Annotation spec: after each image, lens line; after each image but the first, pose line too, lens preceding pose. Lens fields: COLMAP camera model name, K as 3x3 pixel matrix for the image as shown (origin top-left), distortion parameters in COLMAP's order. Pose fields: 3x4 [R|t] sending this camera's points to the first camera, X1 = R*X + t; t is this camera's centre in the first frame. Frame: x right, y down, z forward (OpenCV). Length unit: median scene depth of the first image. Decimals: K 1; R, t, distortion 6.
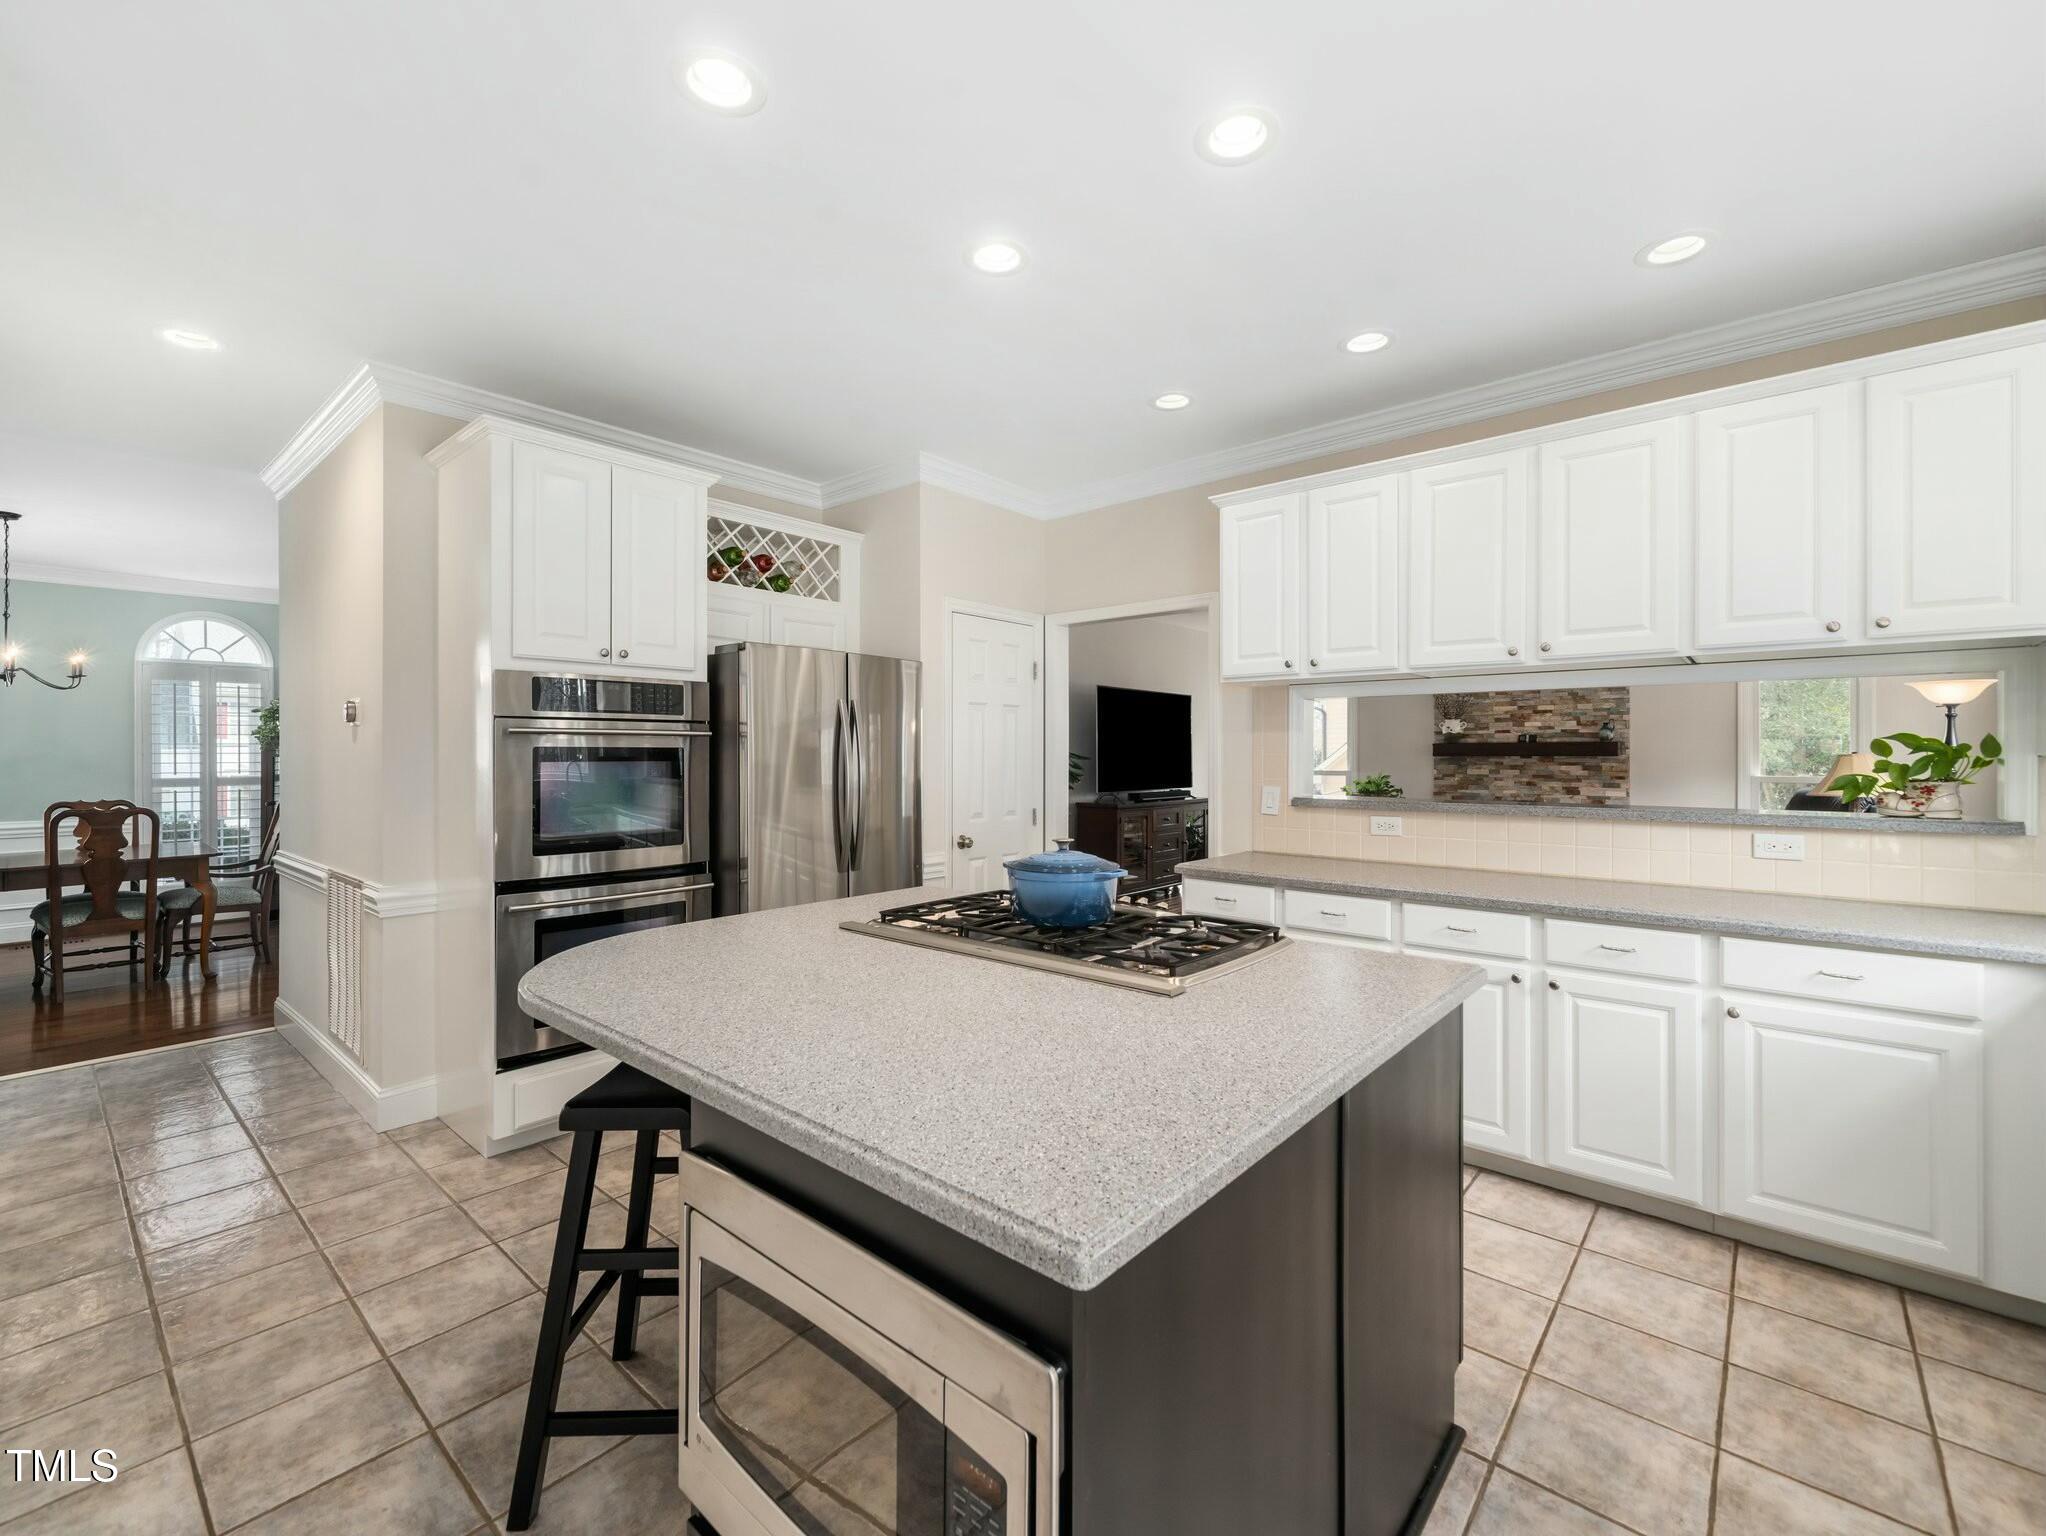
lens RADIAL K [[878.5, 0, 1028.6], [0, 878.5, 756.9], [0, 0, 1]] dist [-0.001596, -0.000505]
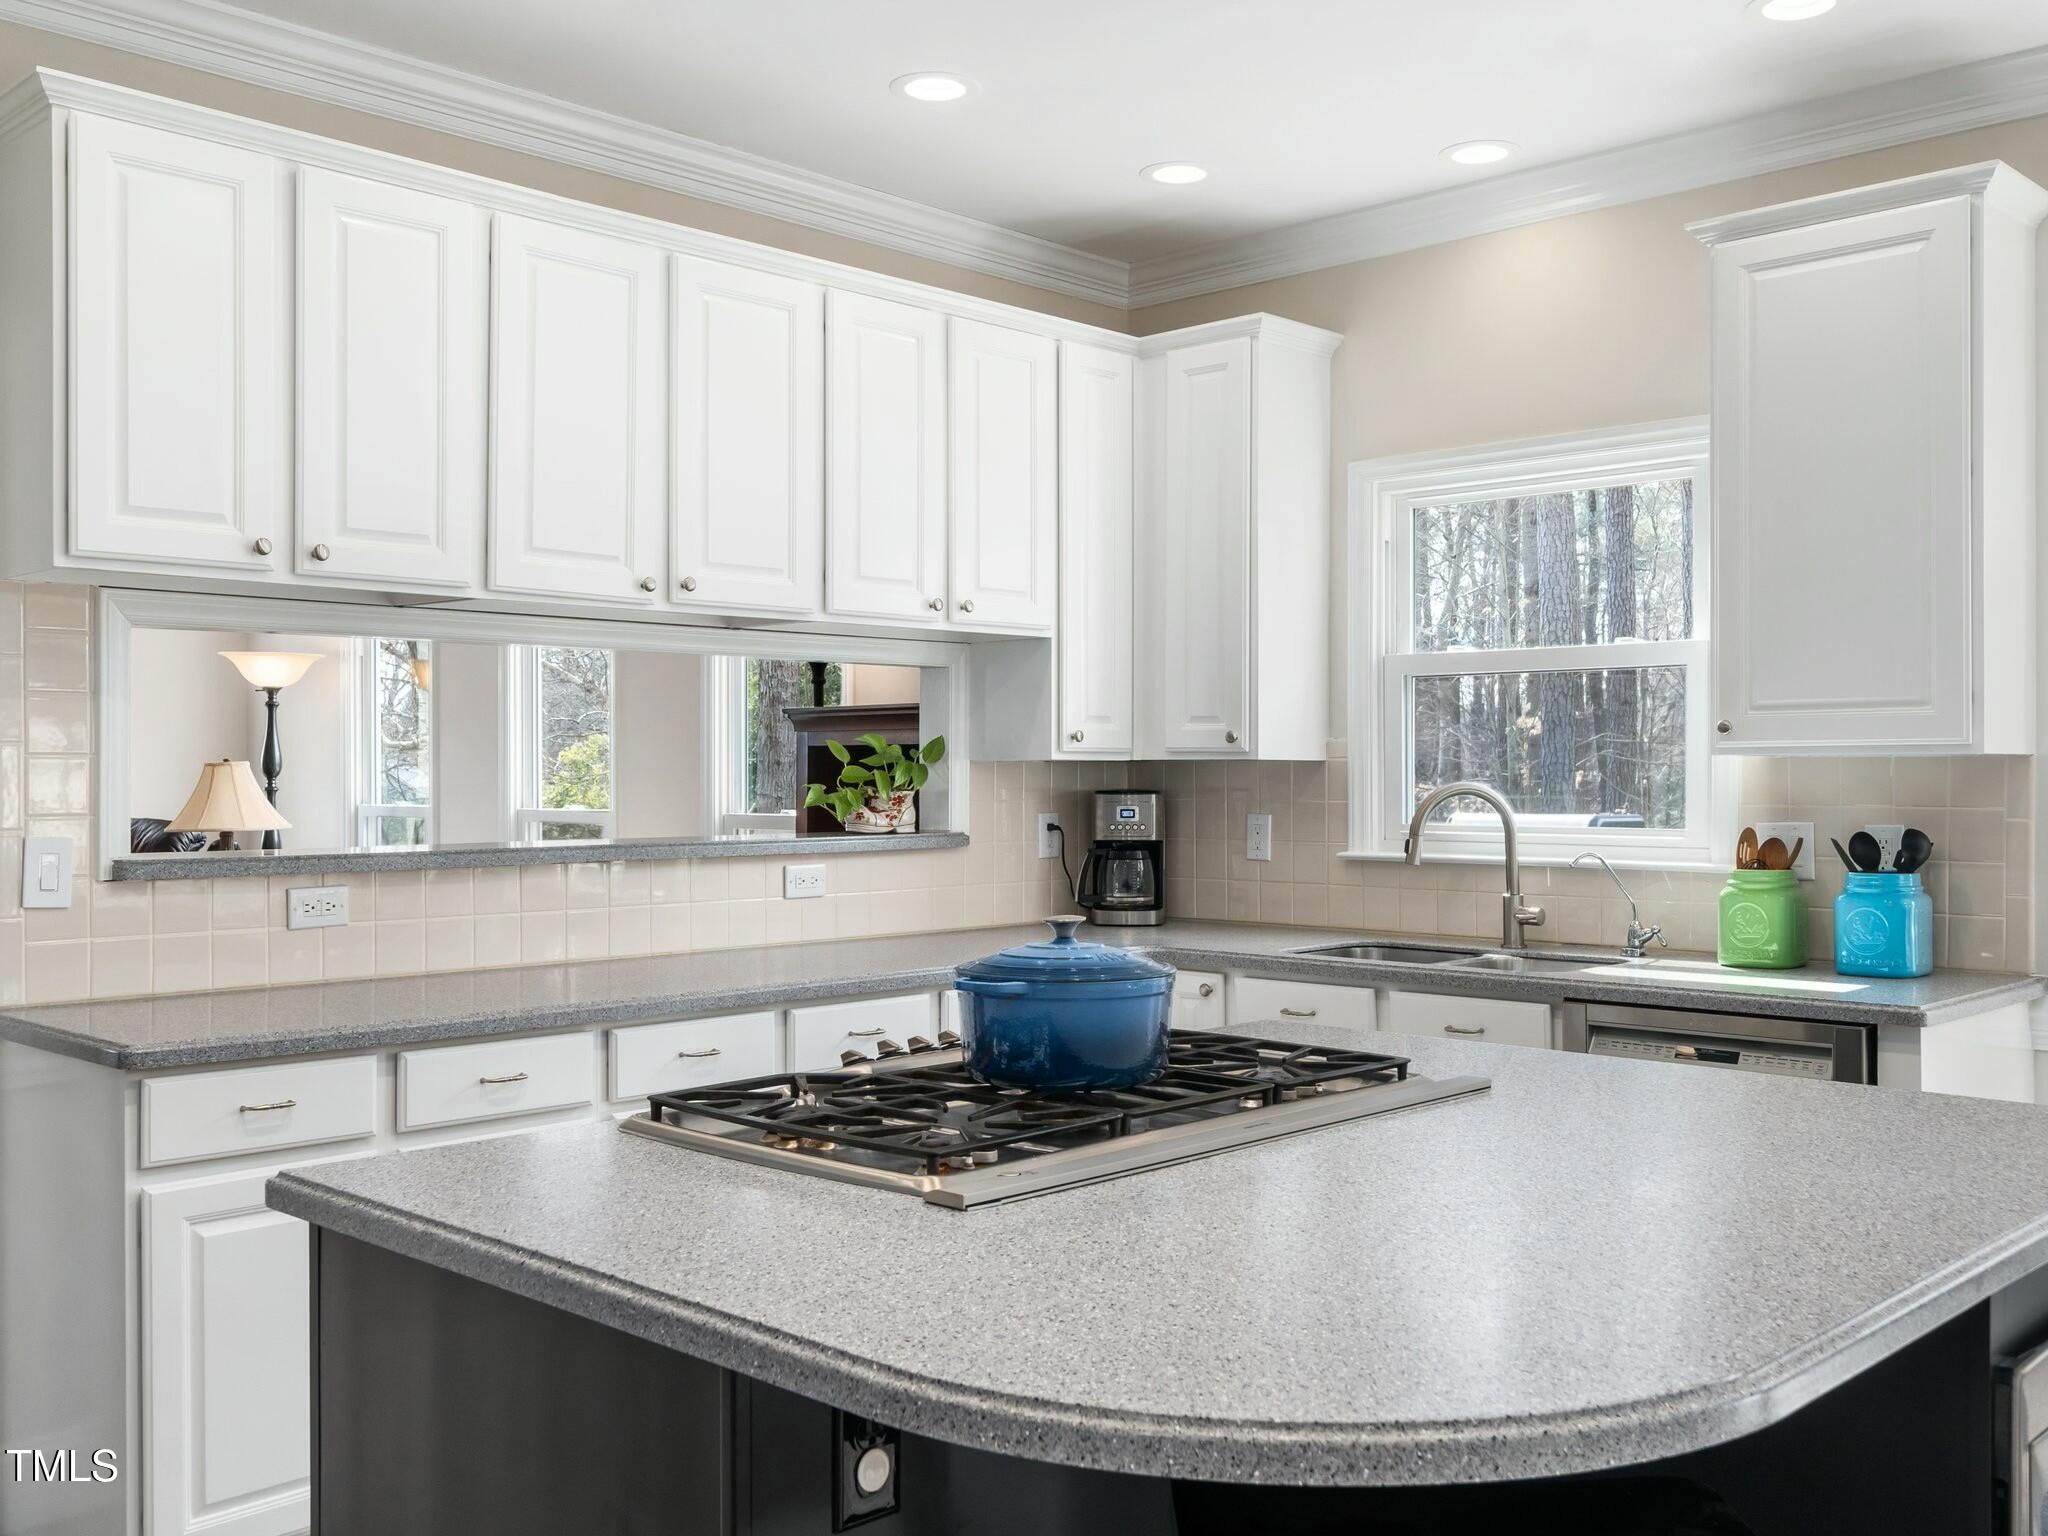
lens RADIAL K [[1925.0, 0, 1024.0], [0, 1925.0, 768.0], [0, 0, 1]] dist [-0.010819, -0.007295]
pose [[0.062669, -0.000249, 0.998034, -0.769388], [0.002810, 0.999996, 0.000073, 0.005649], [-0.998030, 0.002800, 0.062670, 0.690952]]
